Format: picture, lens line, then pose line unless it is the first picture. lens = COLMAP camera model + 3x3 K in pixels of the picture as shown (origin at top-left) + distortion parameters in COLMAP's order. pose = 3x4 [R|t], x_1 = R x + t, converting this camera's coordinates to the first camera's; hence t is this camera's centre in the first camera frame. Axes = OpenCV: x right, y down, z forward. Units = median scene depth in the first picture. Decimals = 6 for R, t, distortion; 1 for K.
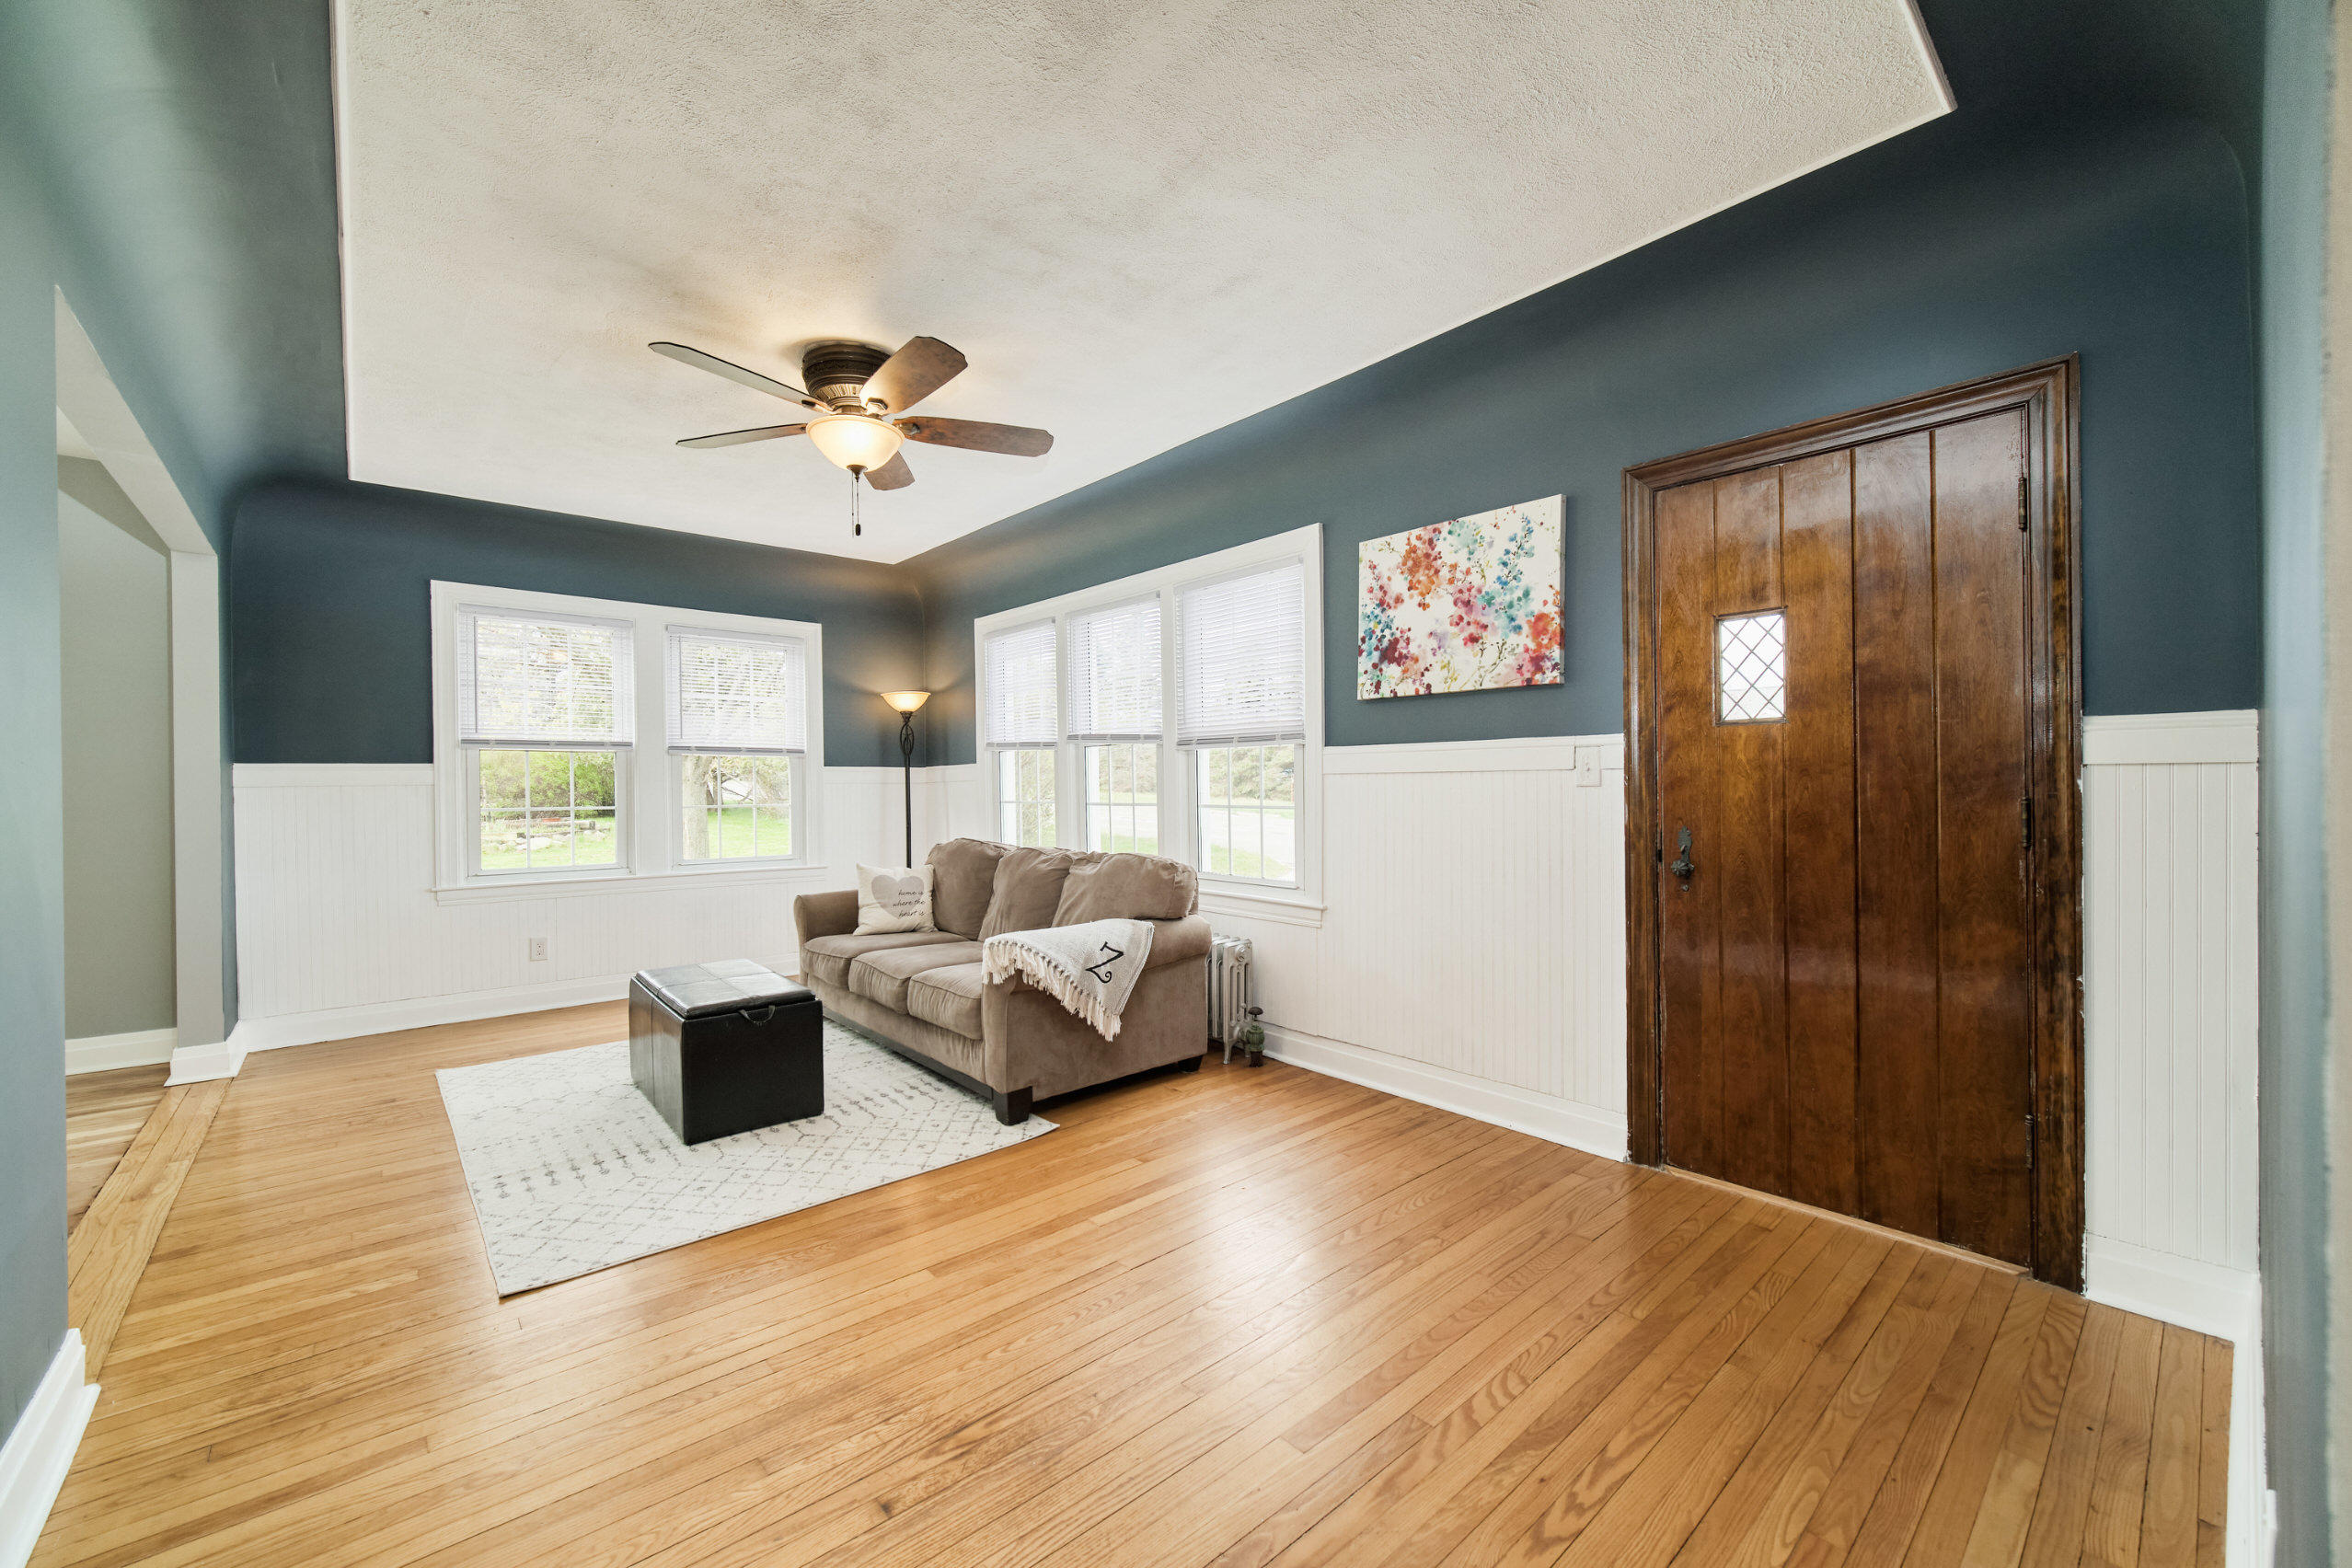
lens RADIAL K [[939.9, 0, 1176.4], [0, 939.9, 786.8], [0, 0, 1]] dist [0.000197, 0.000017]
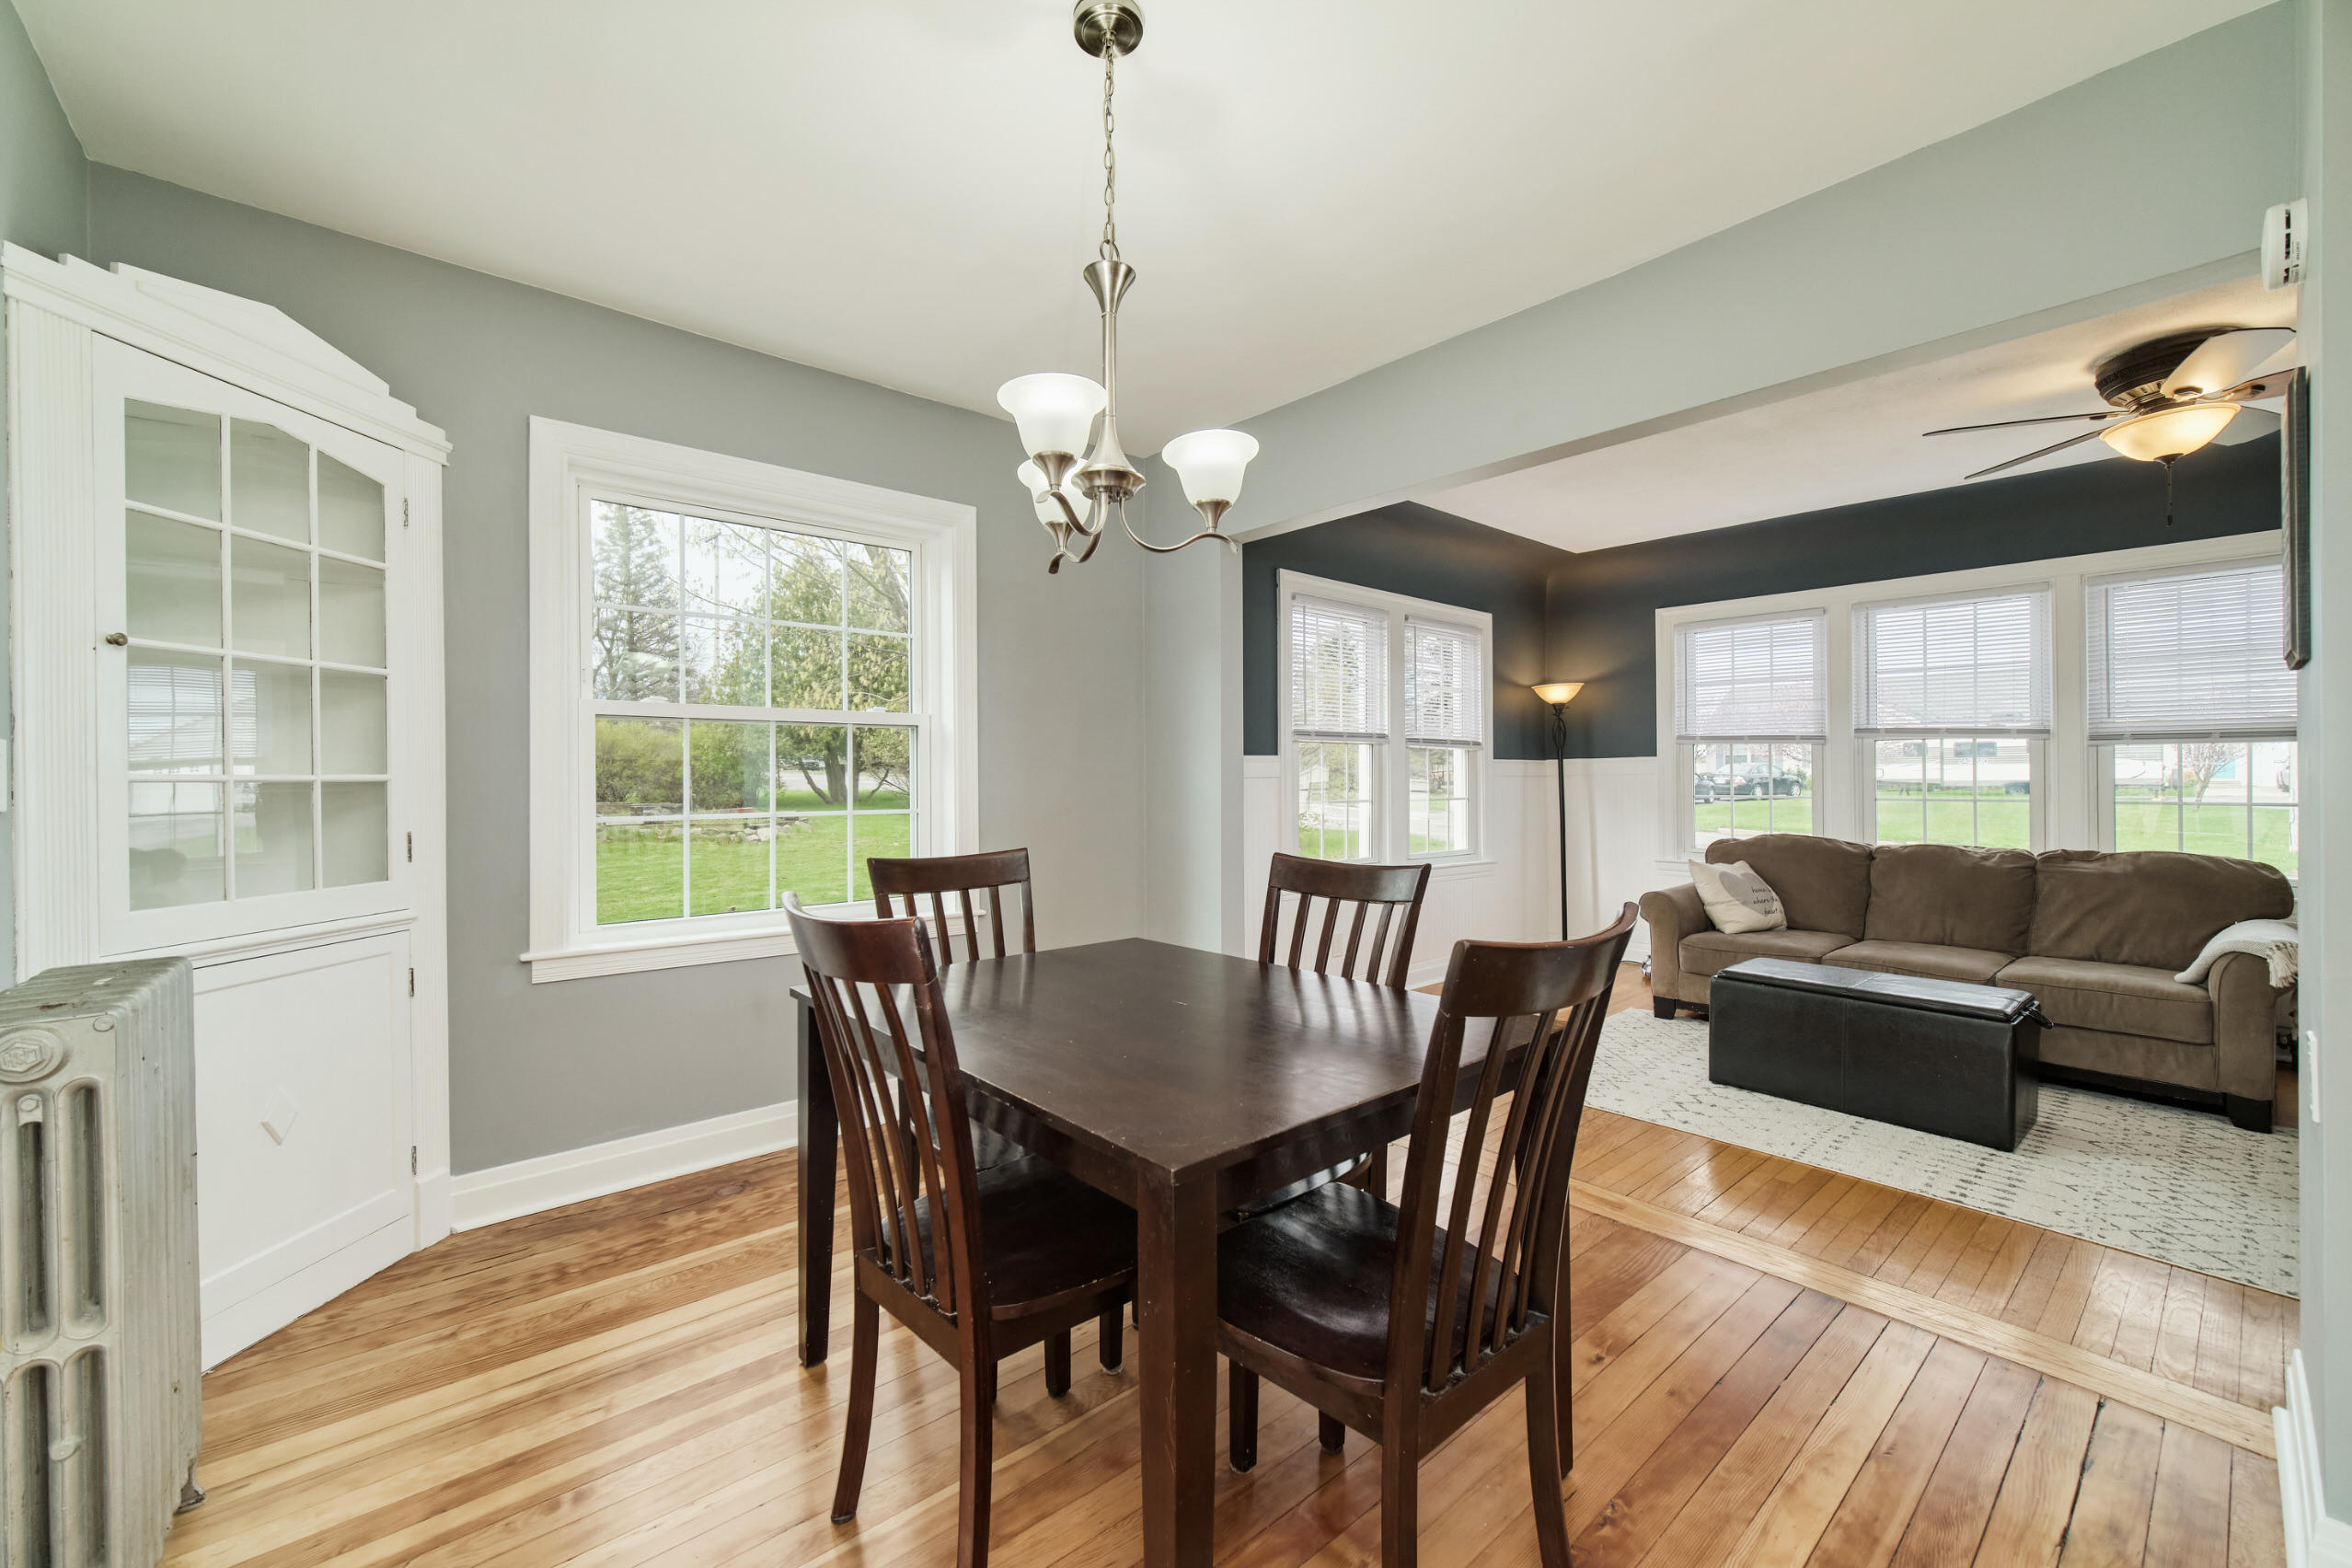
lens RADIAL K [[948.8, 0, 1176.7], [0, 948.8, 776.8], [0, 0, 1]] dist [0.000836, -0.001037]
pose [[0.999990, 0.000914, -0.004310, -0.706104], [-0.000932, 0.999992, -0.003994, 0.000922], [0.004307, 0.003998, 0.999983, 0.012005]]
